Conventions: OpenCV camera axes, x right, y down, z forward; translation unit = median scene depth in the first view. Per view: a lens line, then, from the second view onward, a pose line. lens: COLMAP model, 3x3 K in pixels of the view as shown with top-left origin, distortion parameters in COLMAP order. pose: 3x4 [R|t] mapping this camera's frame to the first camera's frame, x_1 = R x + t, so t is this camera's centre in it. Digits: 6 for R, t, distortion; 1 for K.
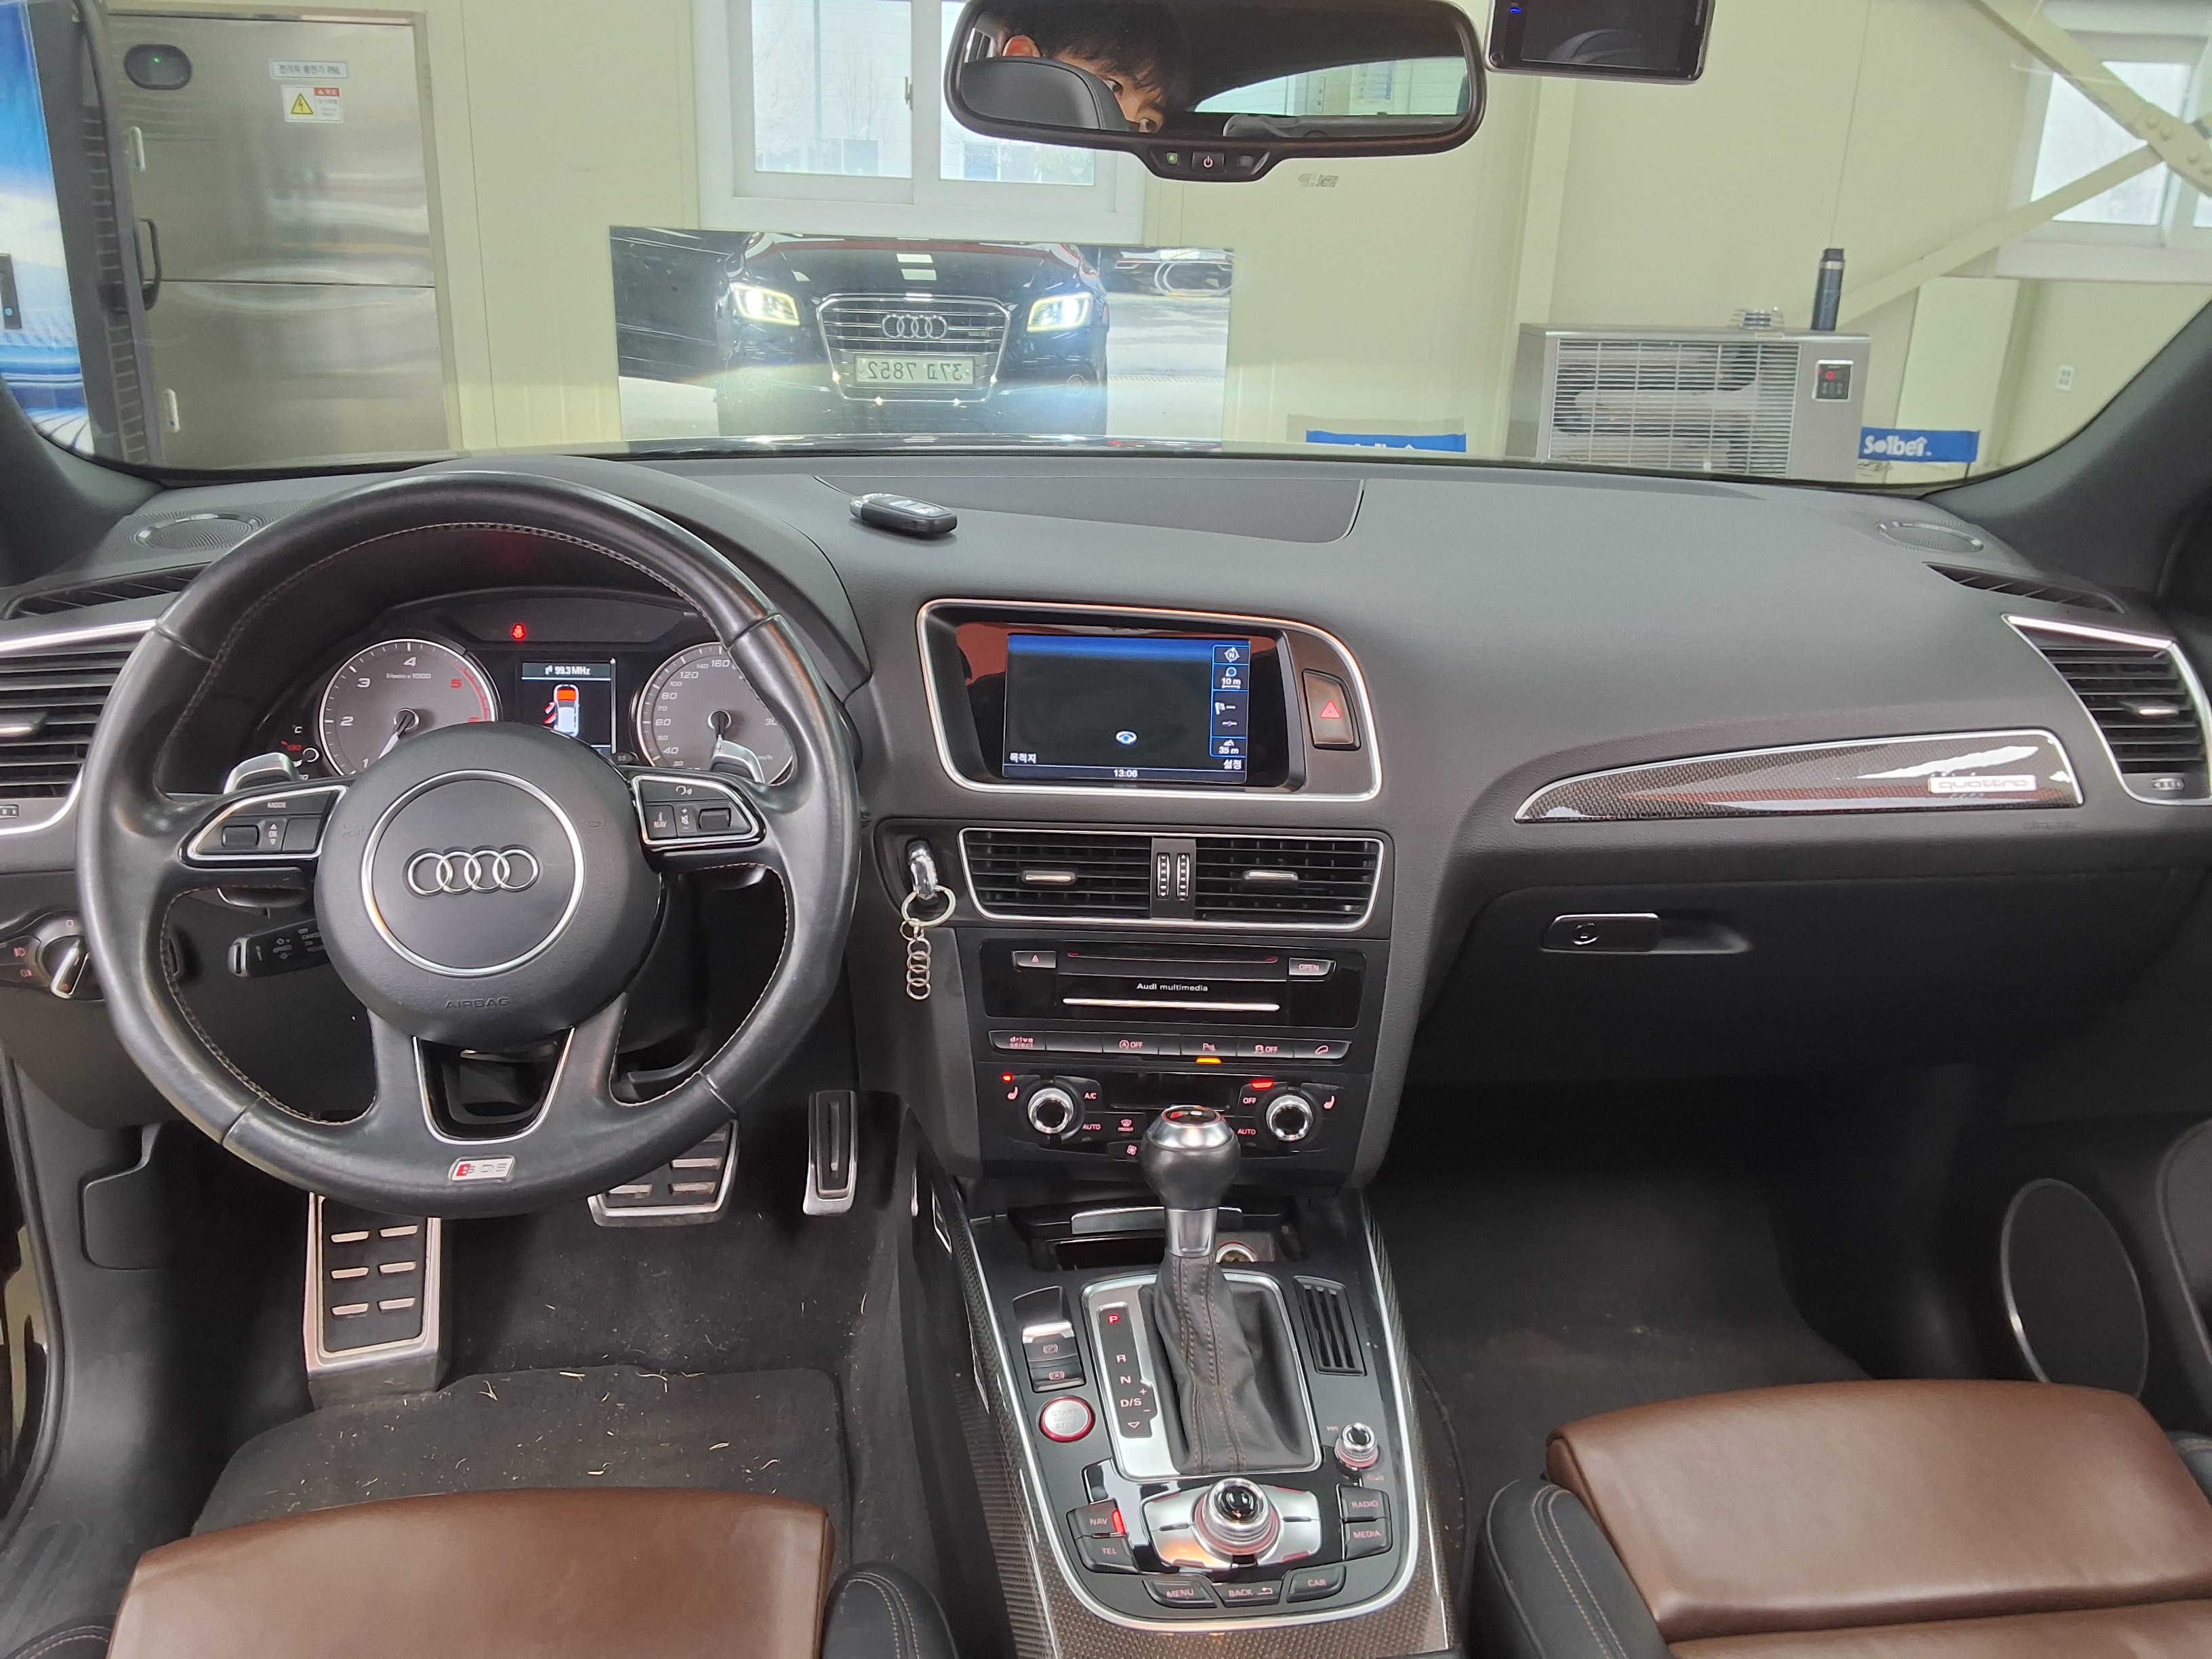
lens RADIAL K [[1756.5, 0, 1104.9], [0, 1756.5, 840.4], [0, 0, 1]] dist [0.126137, -0.192991]
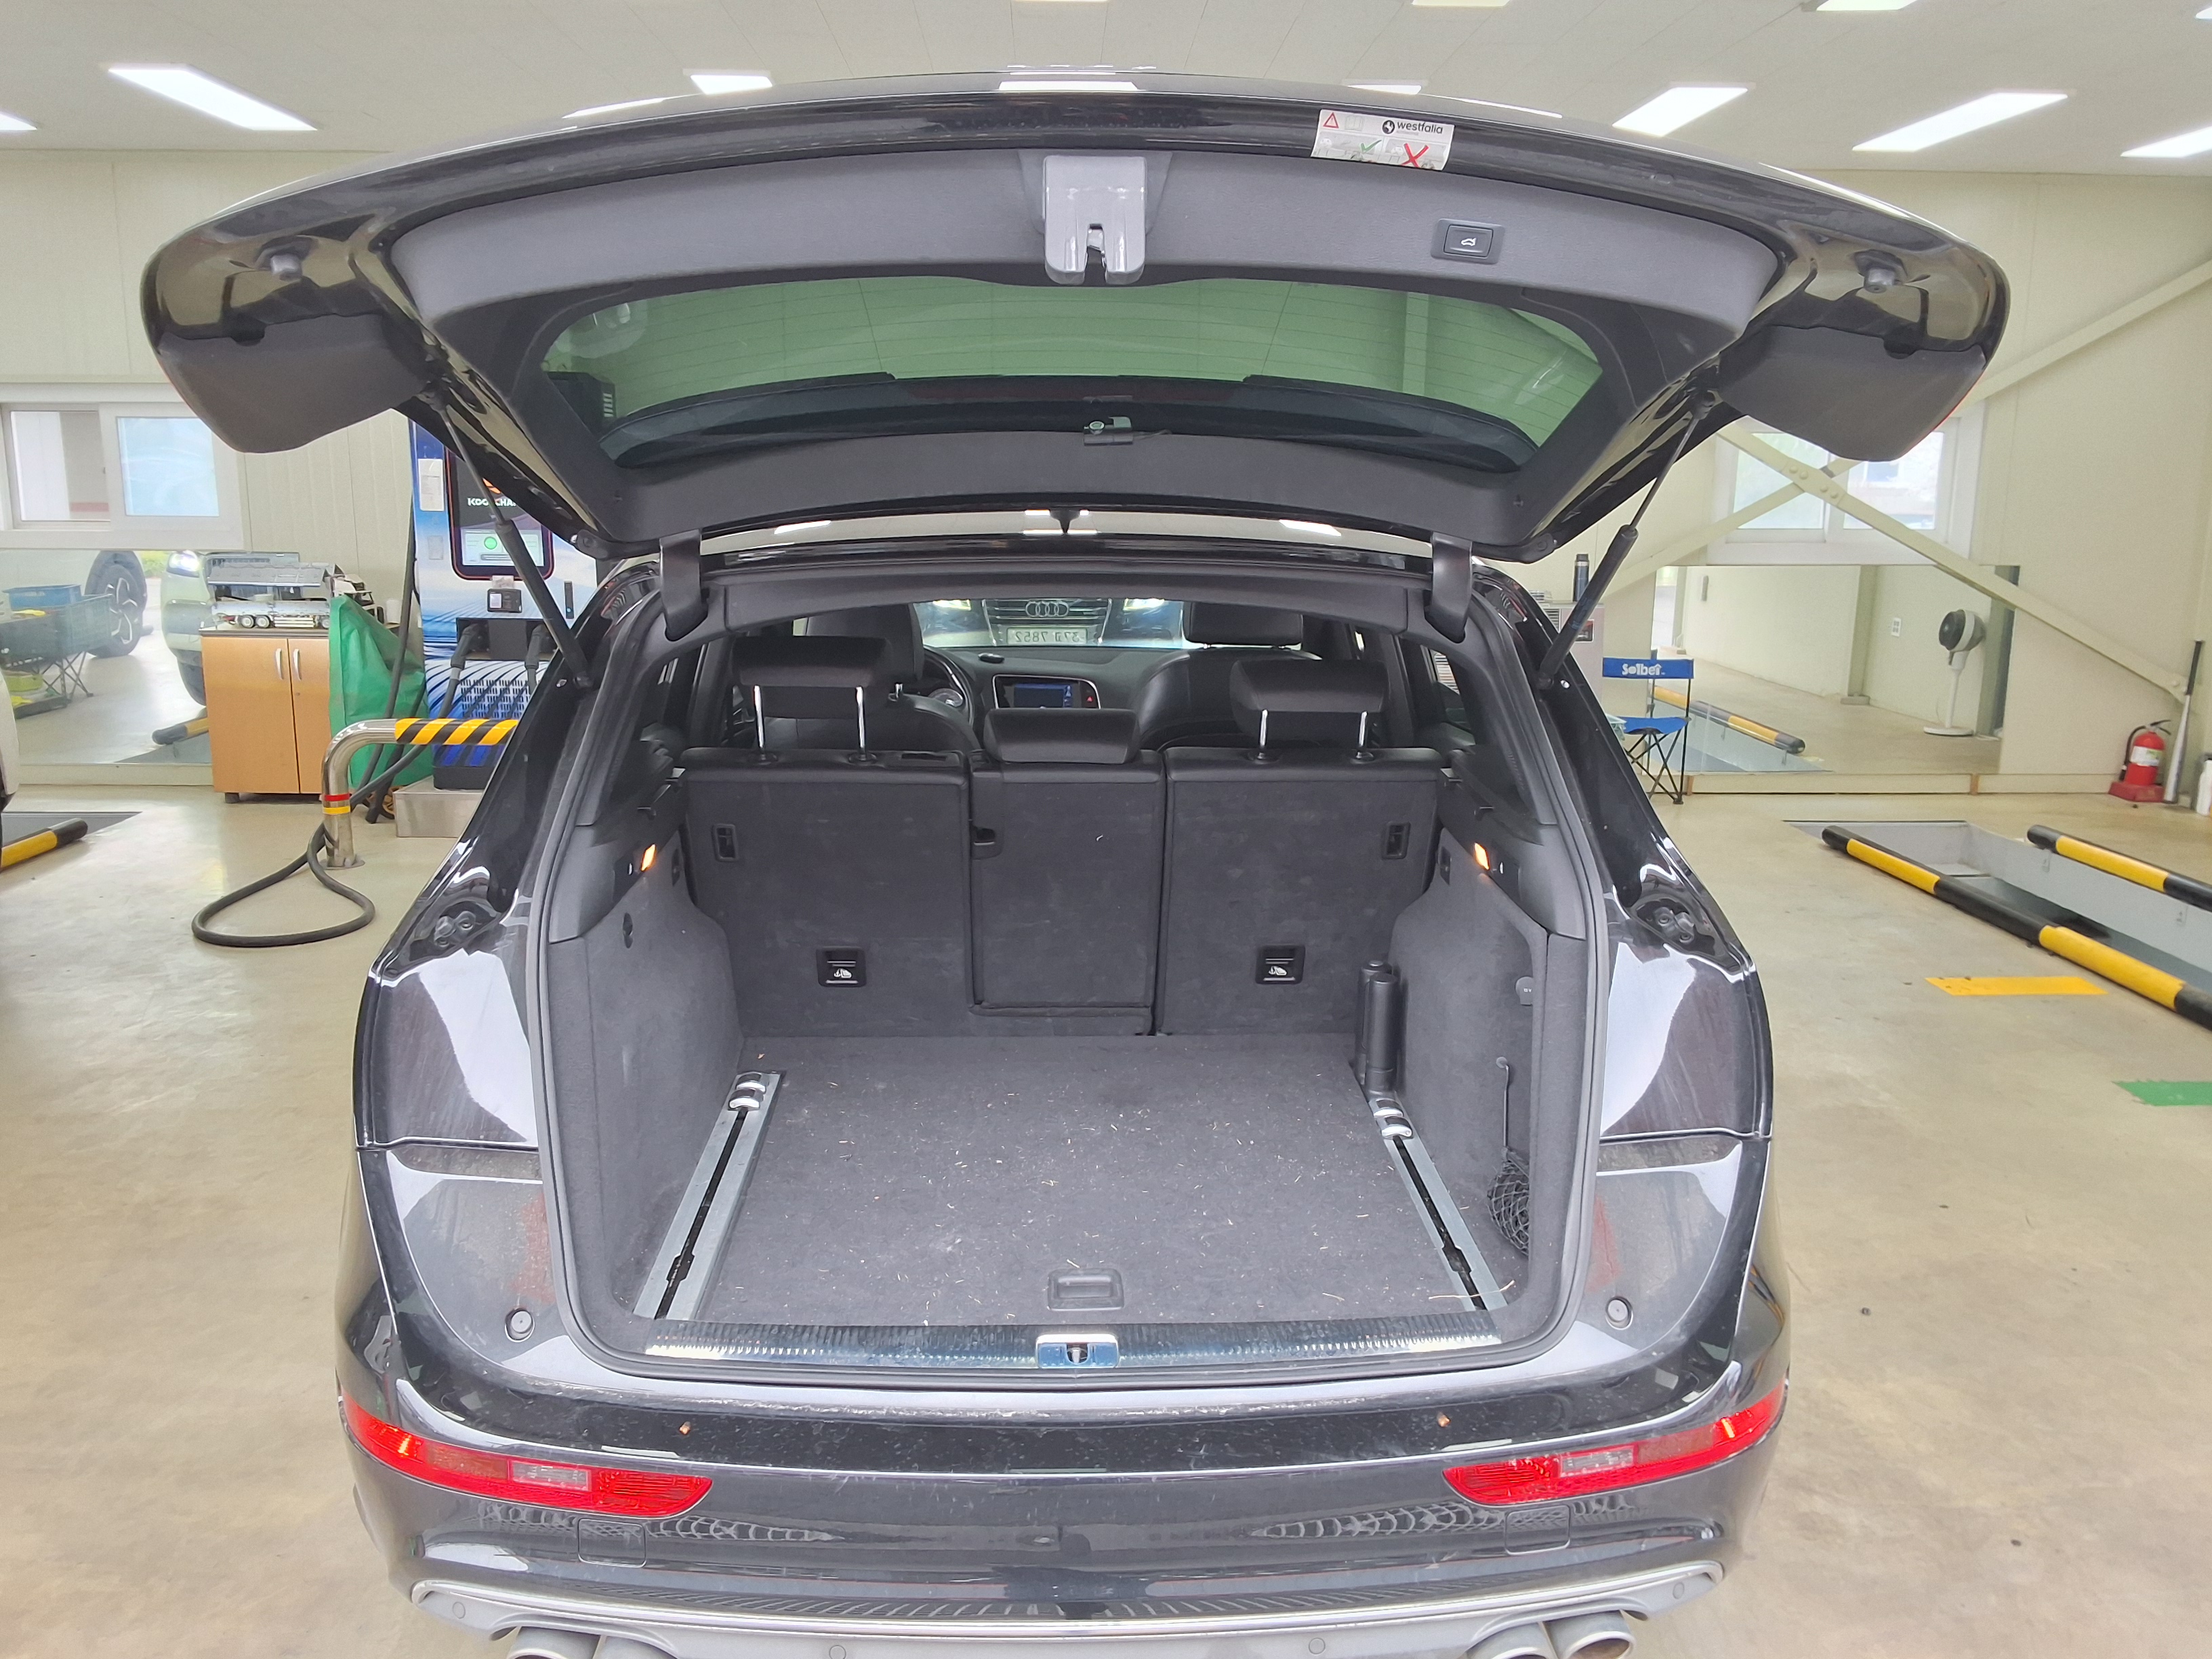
lens RADIAL K [[1756.5, 0, 1104.9], [0, 1756.5, 840.4], [0, 0, 1]] dist [0.126137, -0.192991]
pose [[0.995794, -0.008174, -0.091251, 0.492023], [-0.005494, 0.988892, -0.148531, 0.801680], [0.091452, 0.148408, 0.984689, -2.770206]]
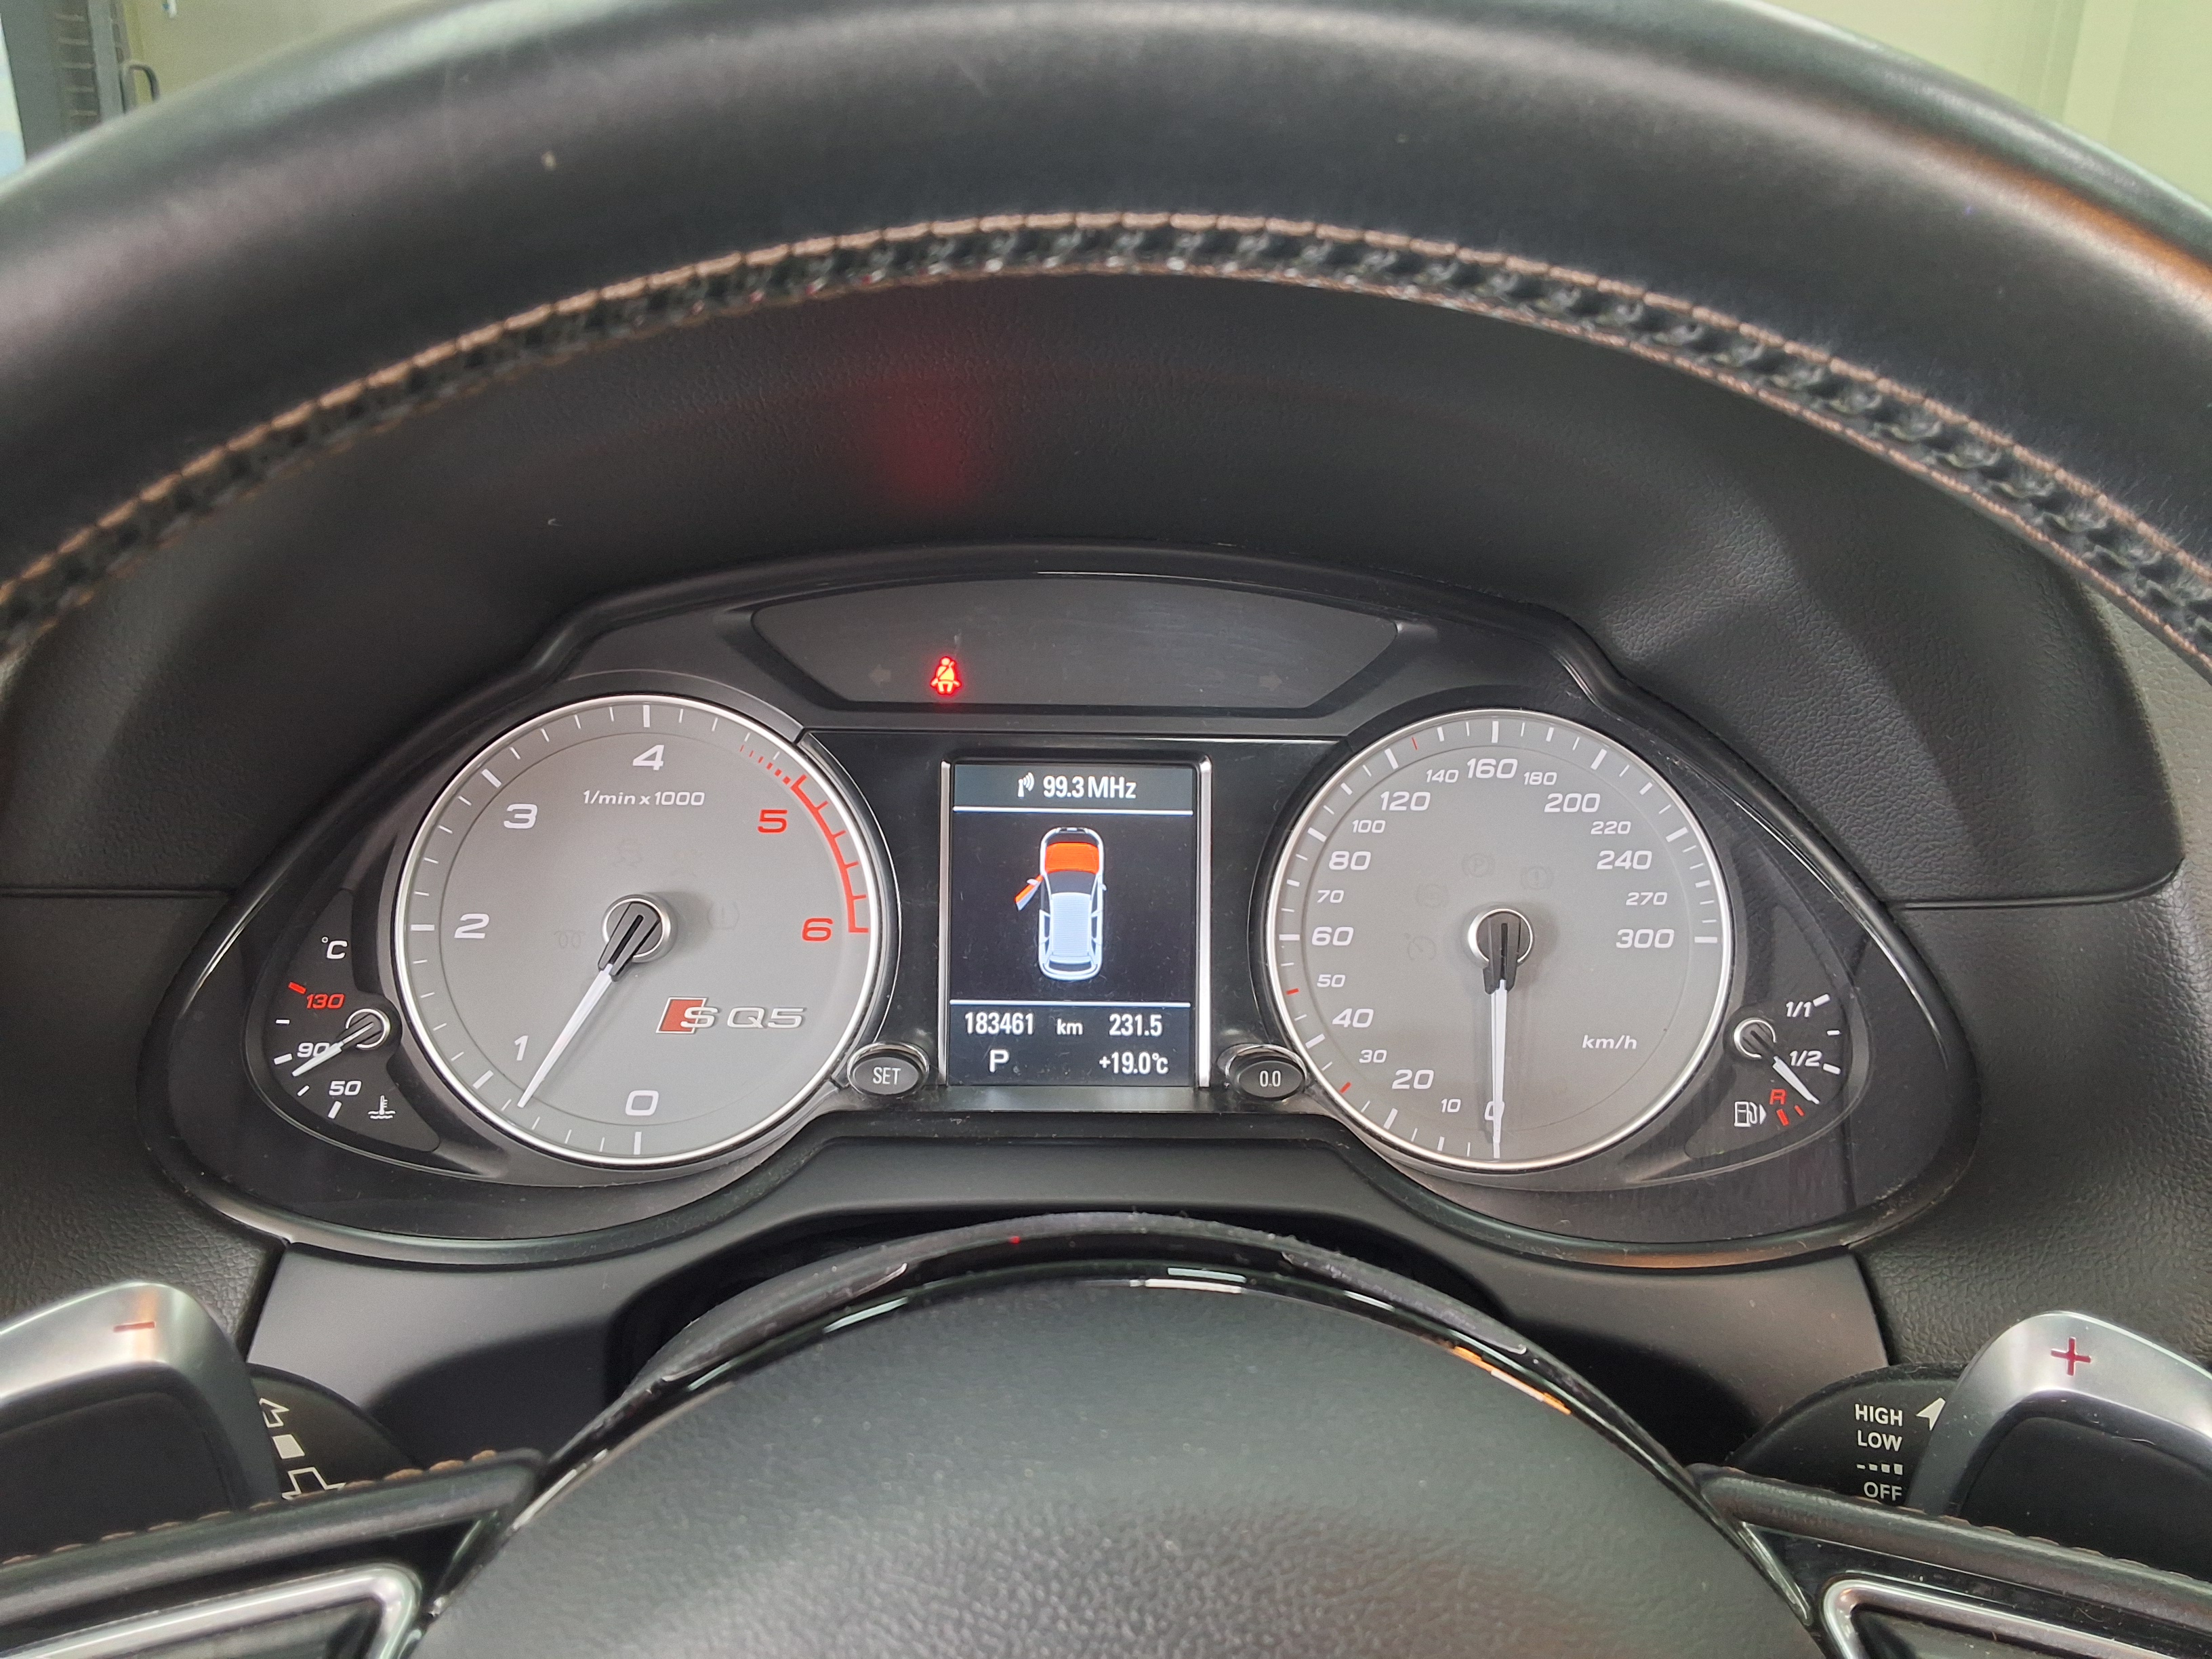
lens RADIAL K [[1756.5, 0, 1104.9], [0, 1756.5, 840.4], [0, 0, 1]] dist [0.126137, -0.192991]
pose [[0.994858, 0.026425, -0.097767, -0.261938], [-0.025018, 0.999566, 0.015581, -0.090434], [0.098137, -0.013054, 0.995087, 0.652007]]
